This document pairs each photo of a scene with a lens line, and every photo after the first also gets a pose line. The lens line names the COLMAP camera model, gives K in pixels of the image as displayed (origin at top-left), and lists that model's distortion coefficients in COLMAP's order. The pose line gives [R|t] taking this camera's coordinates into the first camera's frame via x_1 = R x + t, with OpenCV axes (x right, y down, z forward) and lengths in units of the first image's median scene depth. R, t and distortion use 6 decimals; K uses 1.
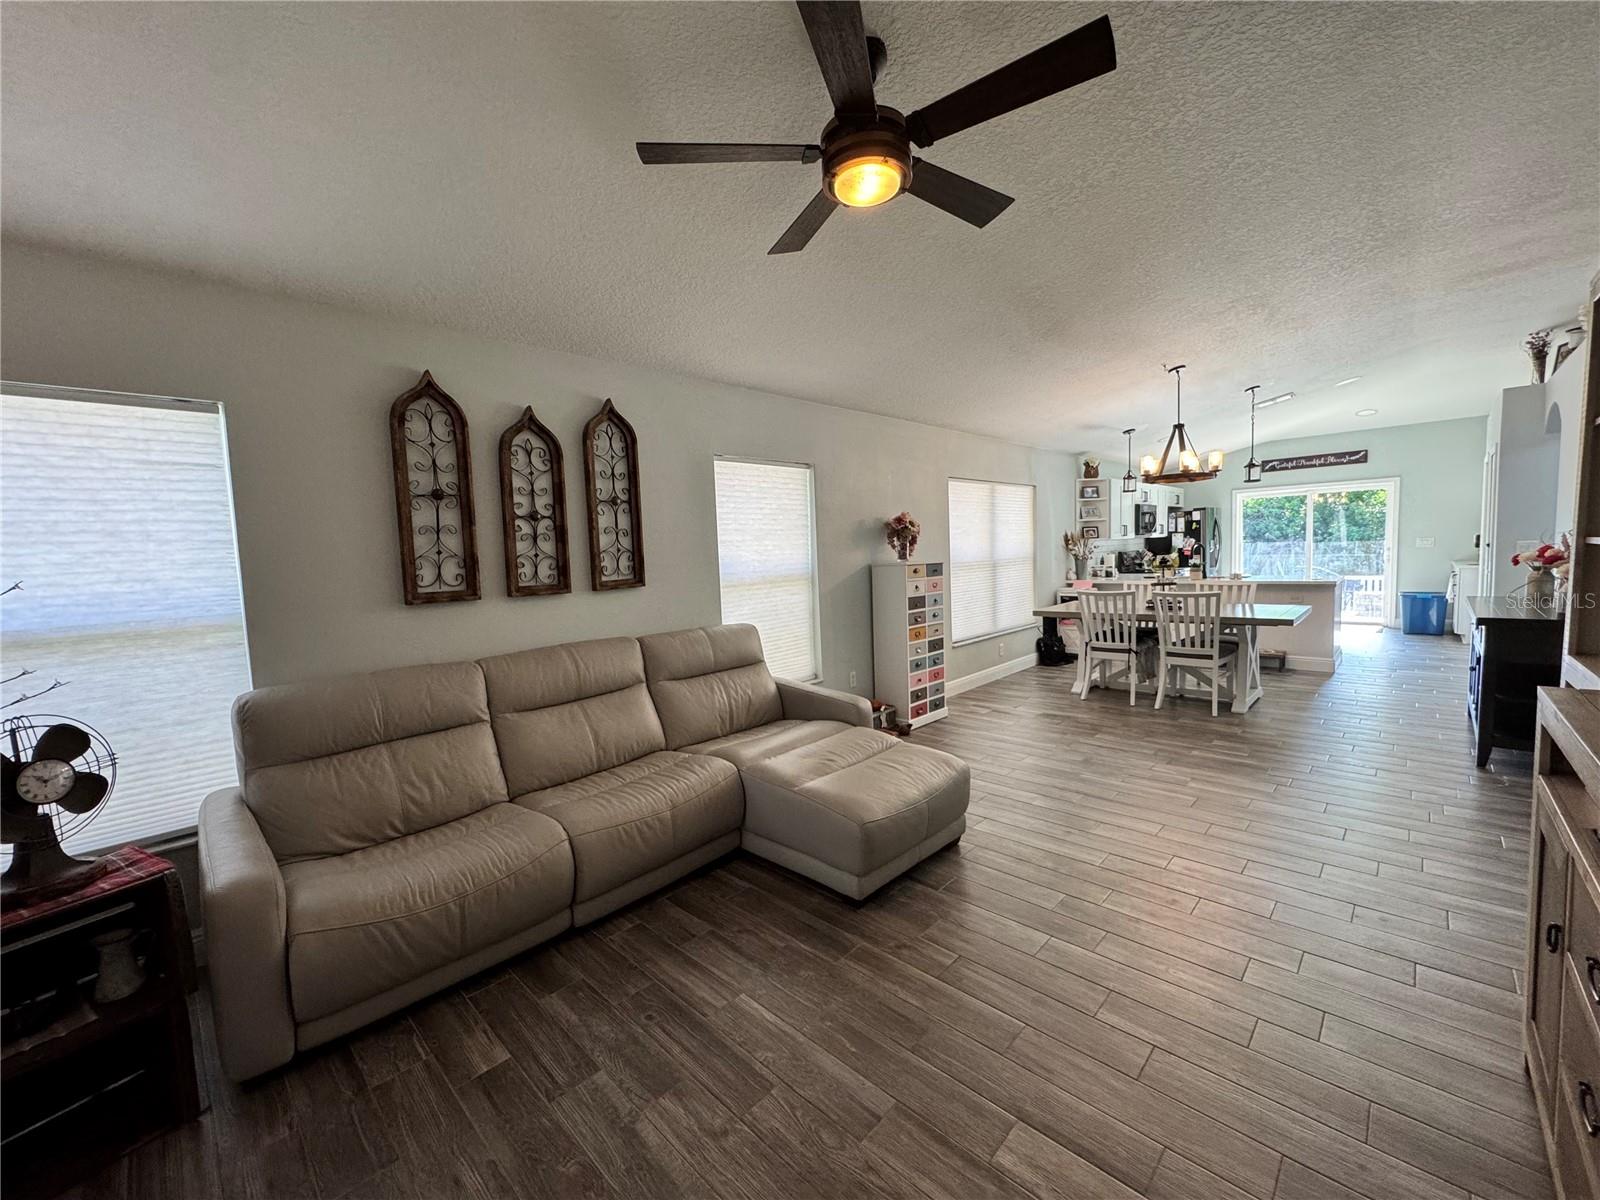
lens RADIAL K [[639.6, 0, 802.6], [0, 639.6, 596.5], [0, 0, 1]] dist [-0.003247, 0.000149]
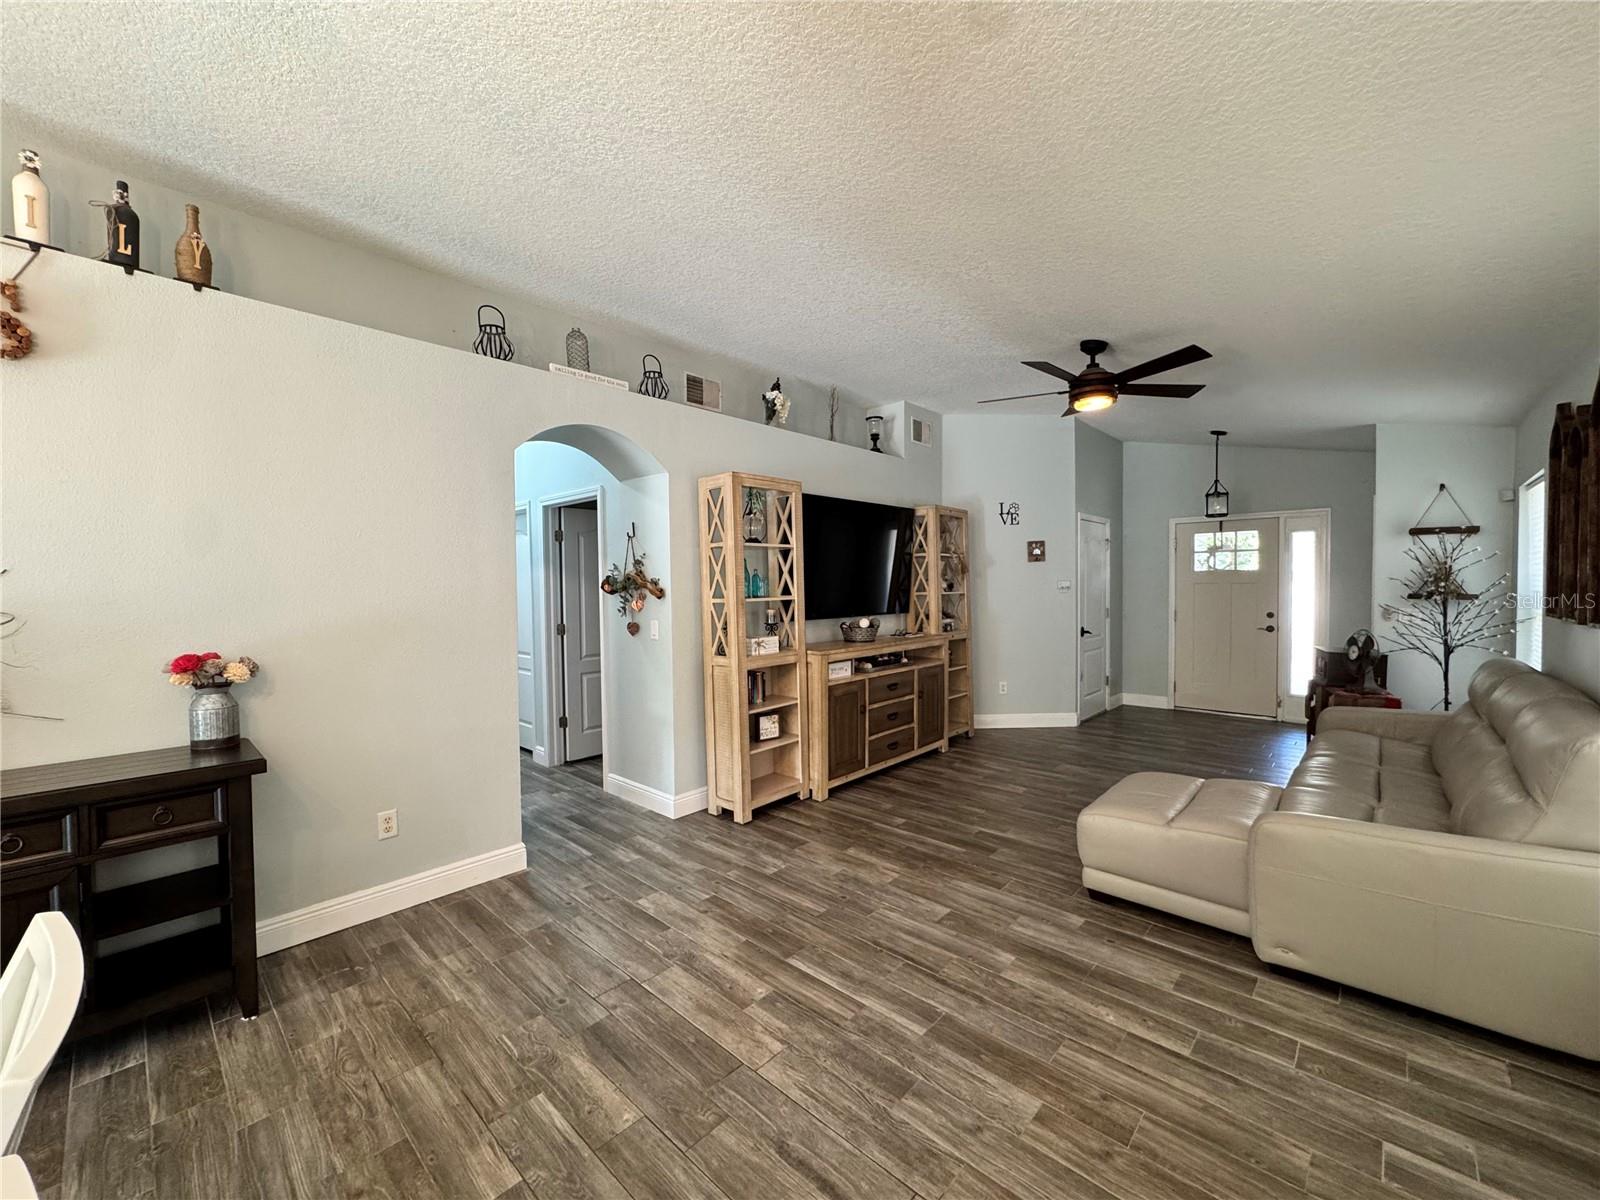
lens RADIAL K [[639.6, 0, 799.9], [0, 639.6, 601.3], [0, 0, 1]] dist [-0.003247, 0.000149]
pose [[-0.998741, 0.046814, -0.018015, 0.508831], [0.044712, 0.993647, 0.103280, -0.129872], [0.022736, 0.102344, -0.994489, 1.418115]]
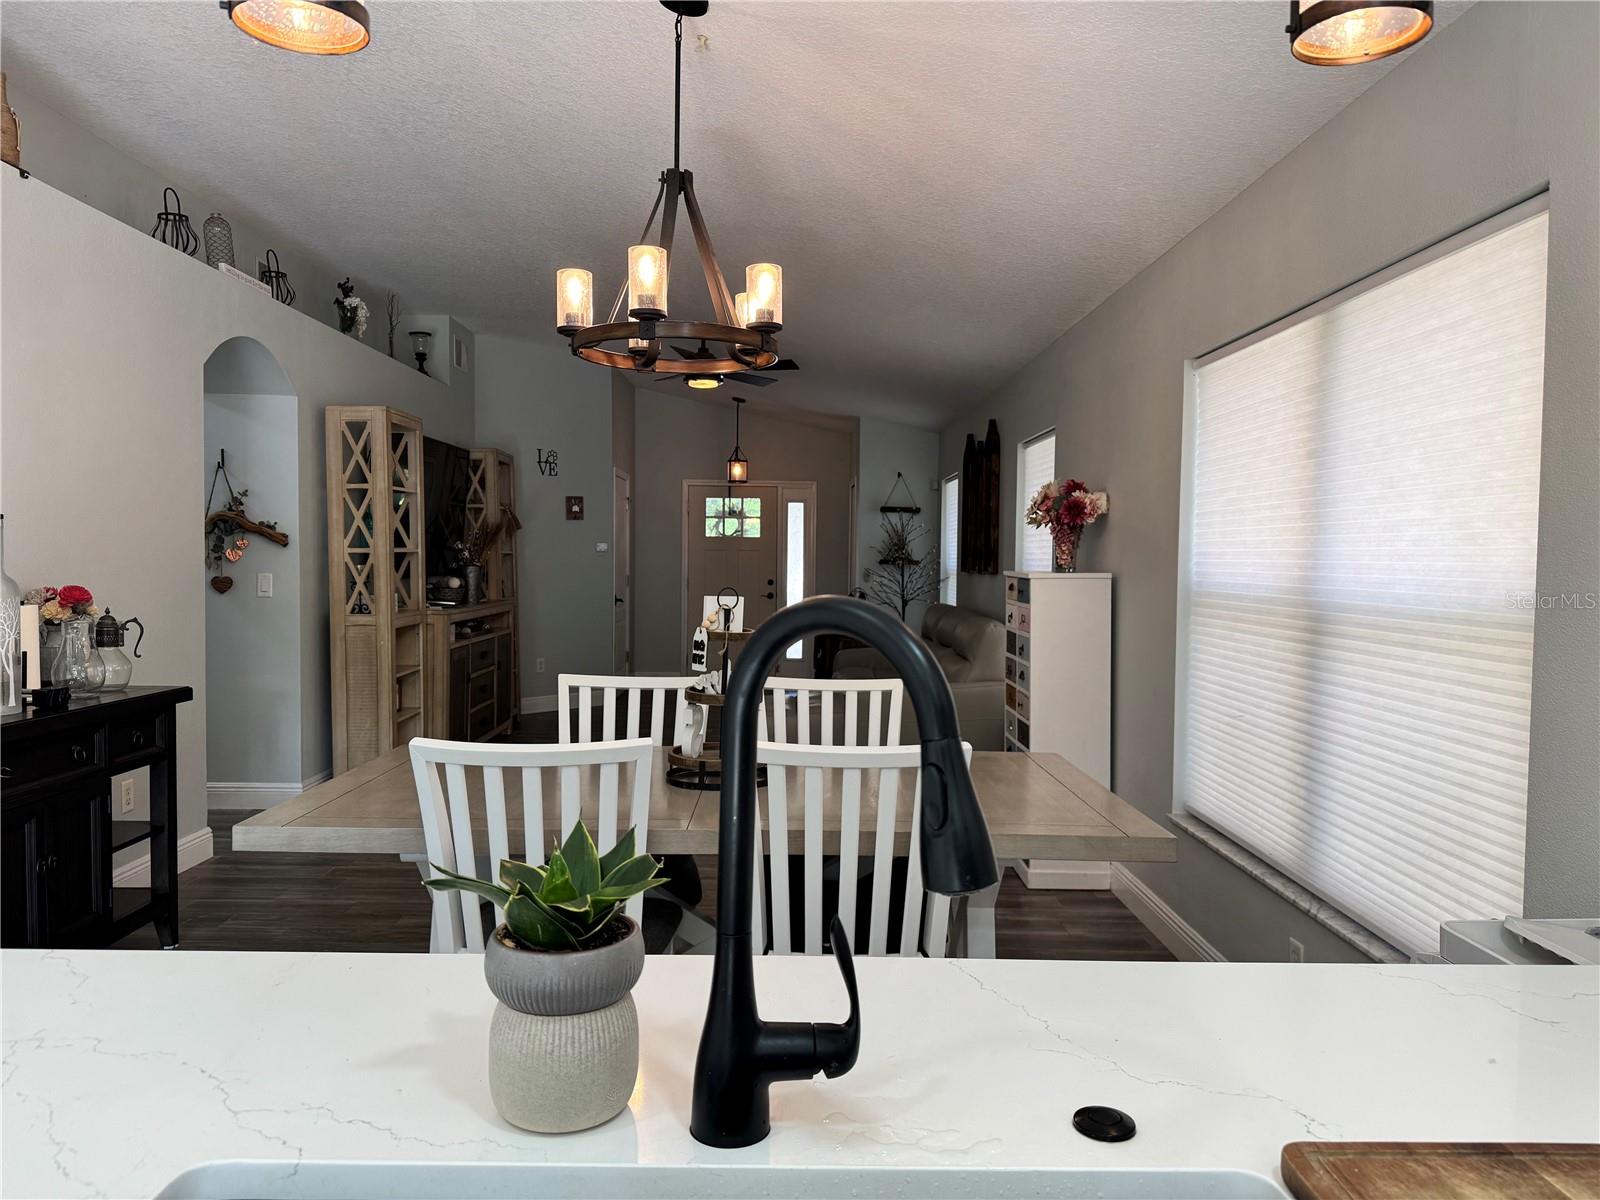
lens RADIAL K [[1113.5, 0, 818.7], [0, 1113.5, 600.0], [0, 0, 1]] dist [0.059606, -0.064822]
pose [[-0.700420, 0.054618, -0.711638, 1.239250], [-0.041576, 0.992252, 0.117076, -0.169883], [0.712519, 0.111589, -0.692722, 1.913514]]
